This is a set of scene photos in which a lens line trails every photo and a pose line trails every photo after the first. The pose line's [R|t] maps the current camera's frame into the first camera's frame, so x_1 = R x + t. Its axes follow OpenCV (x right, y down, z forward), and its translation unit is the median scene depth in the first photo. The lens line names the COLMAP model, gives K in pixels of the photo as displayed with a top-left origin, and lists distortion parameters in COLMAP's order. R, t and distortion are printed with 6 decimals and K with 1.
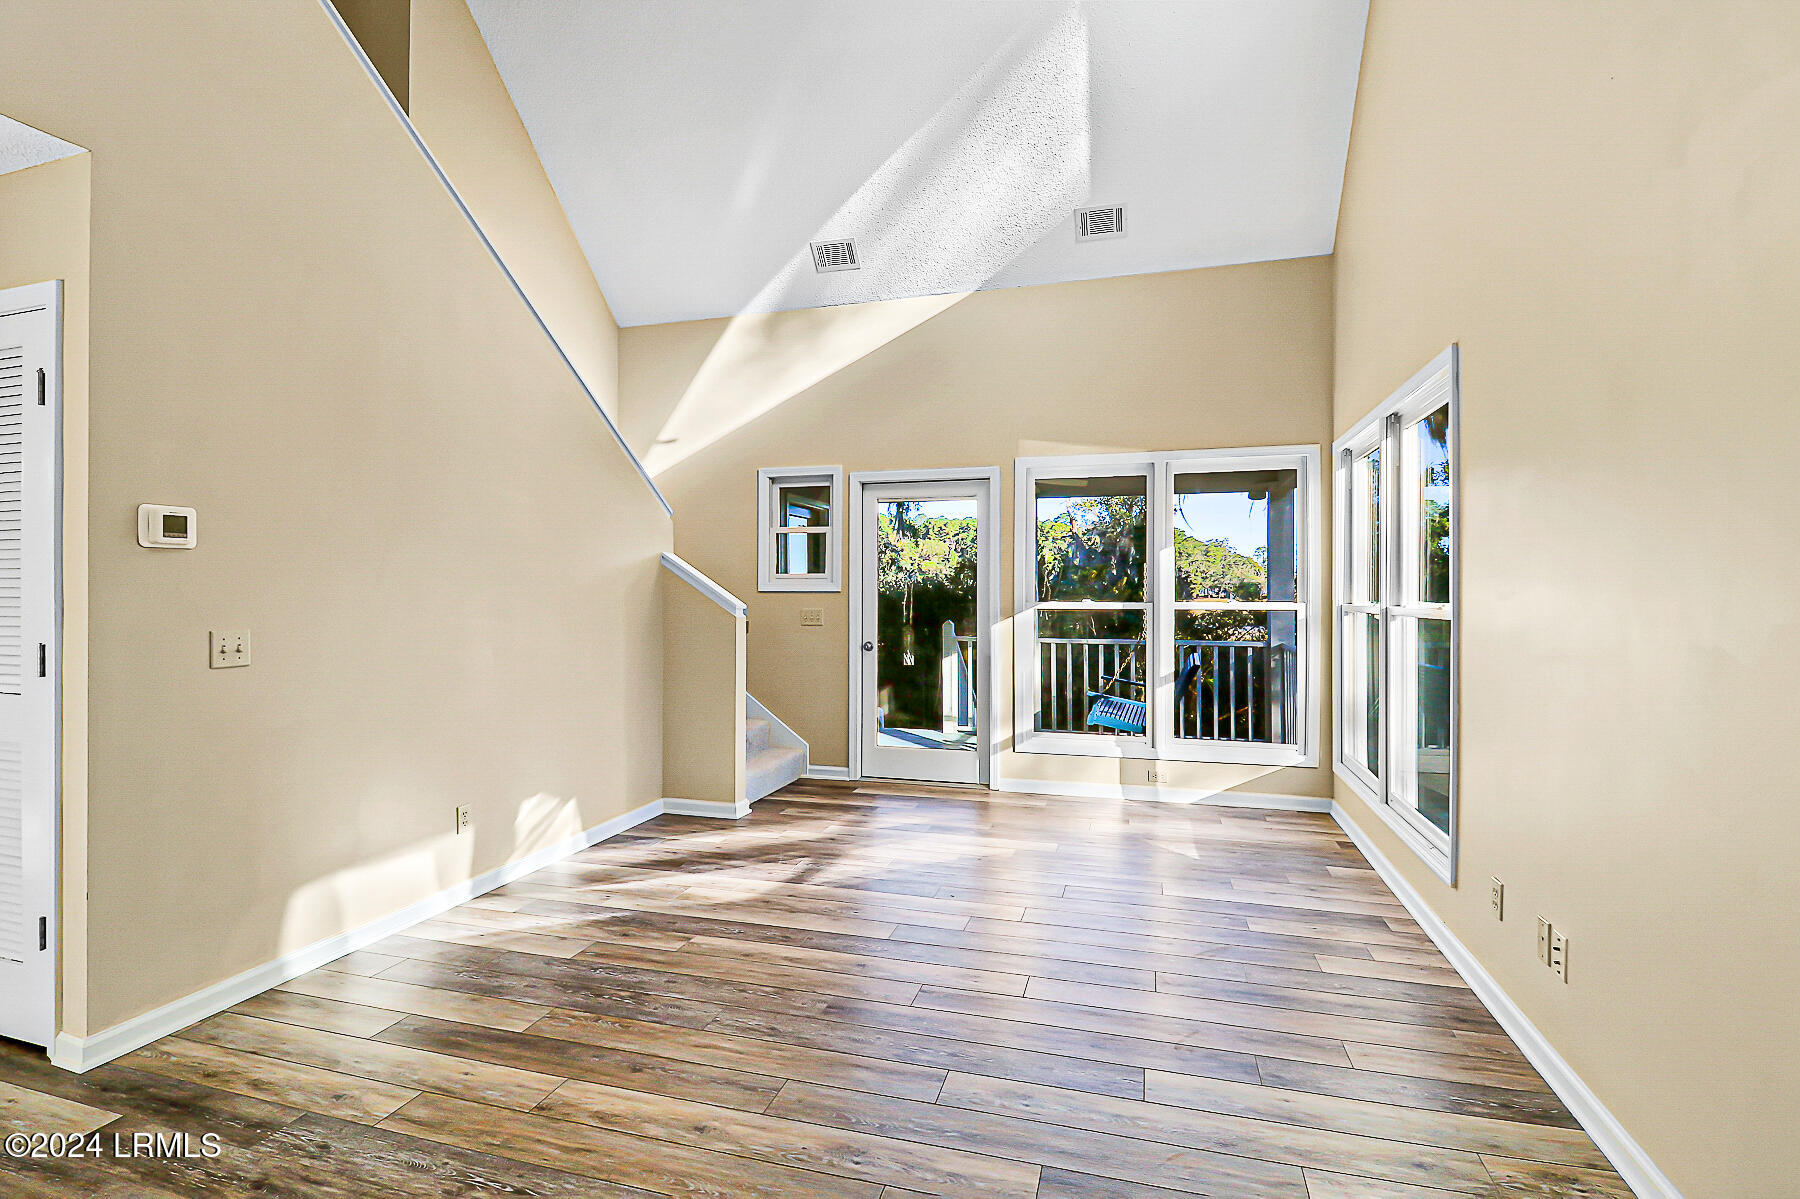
lens RADIAL K [[830.7, 0, 908.2], [0, 830.7, 595.3], [0, 0, 1]] dist [0.003313, -0.010570]
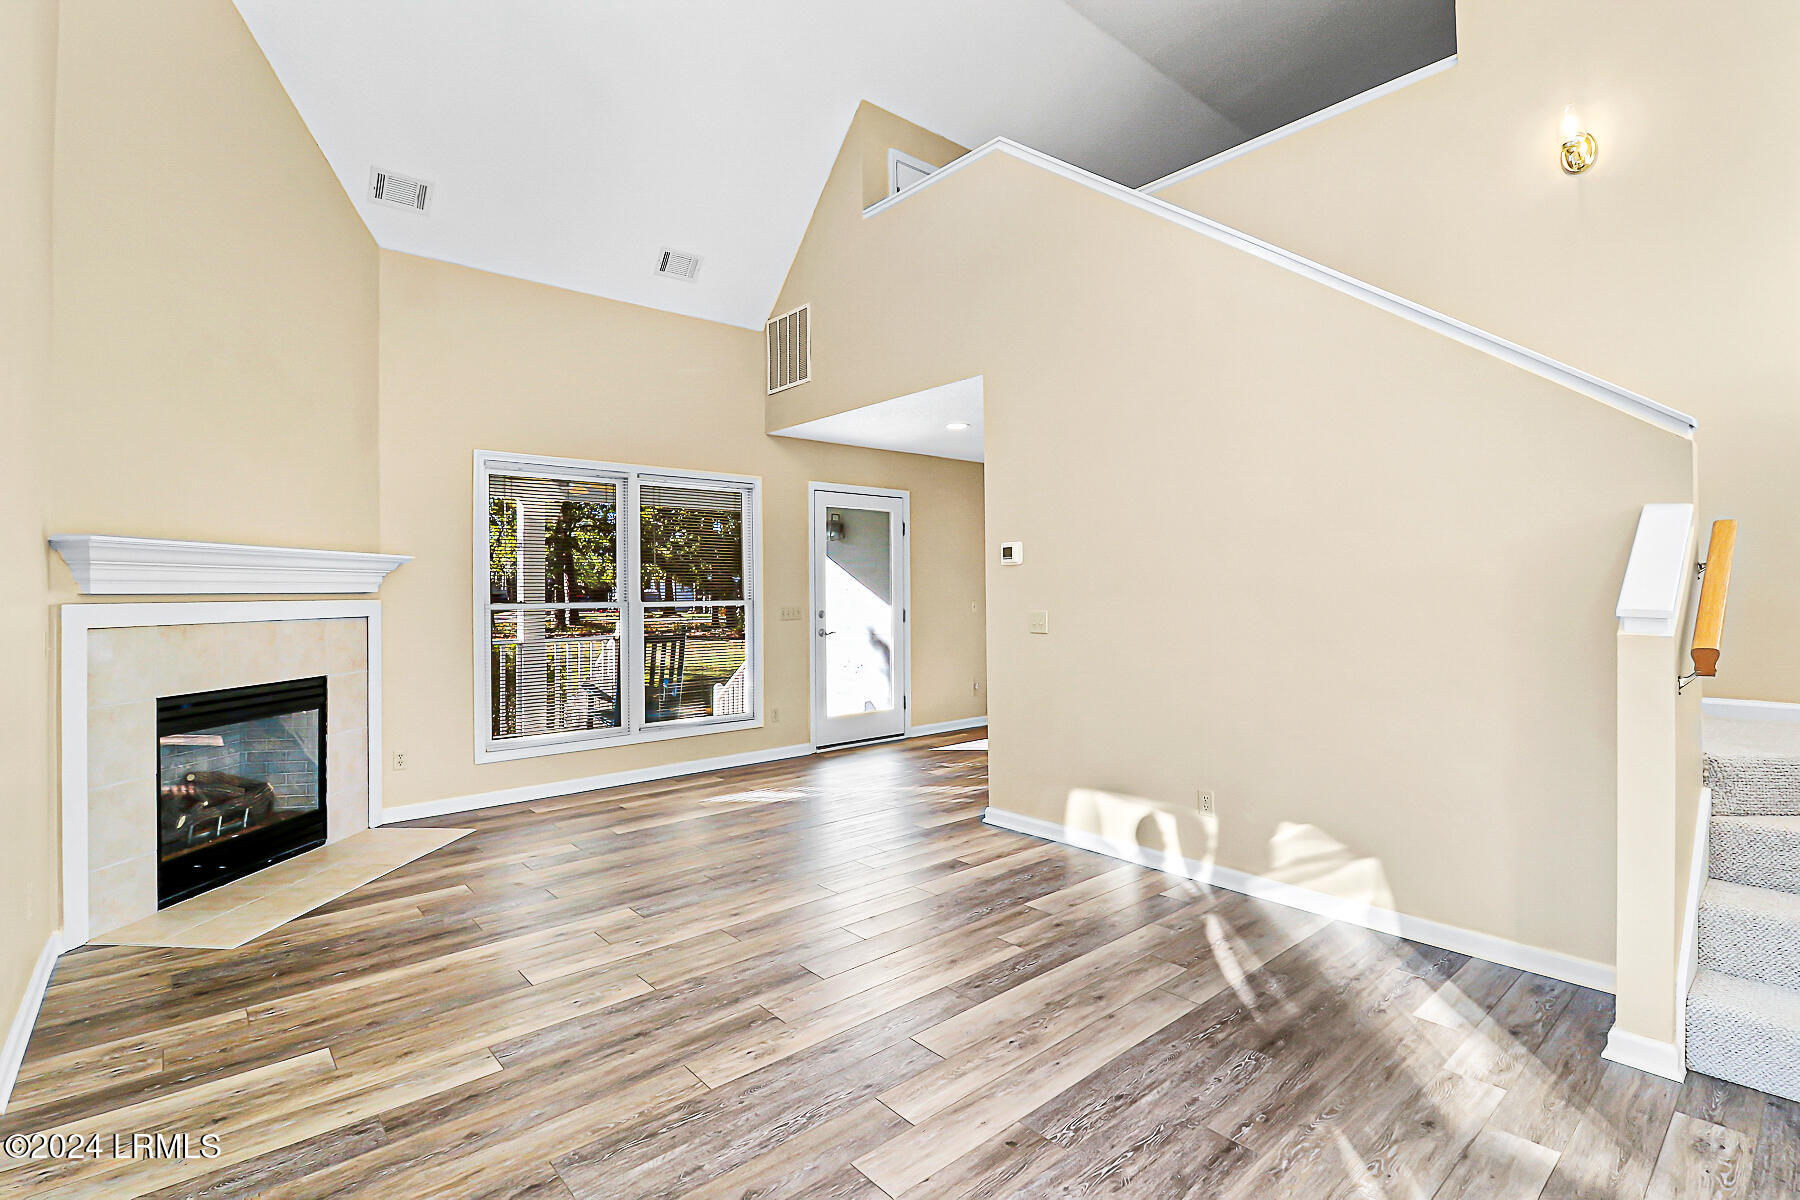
lens RADIAL K [[854.8, 0, 908.7], [0, 854.8, 588.1], [0, 0, 1]] dist [0.010401, -0.013777]
pose [[-0.541986, 0.003058, -0.840382, 0.438135], [0.007757, 0.999969, -0.001364, -0.002482], [0.840352, -0.007258, -0.541993, 0.974453]]
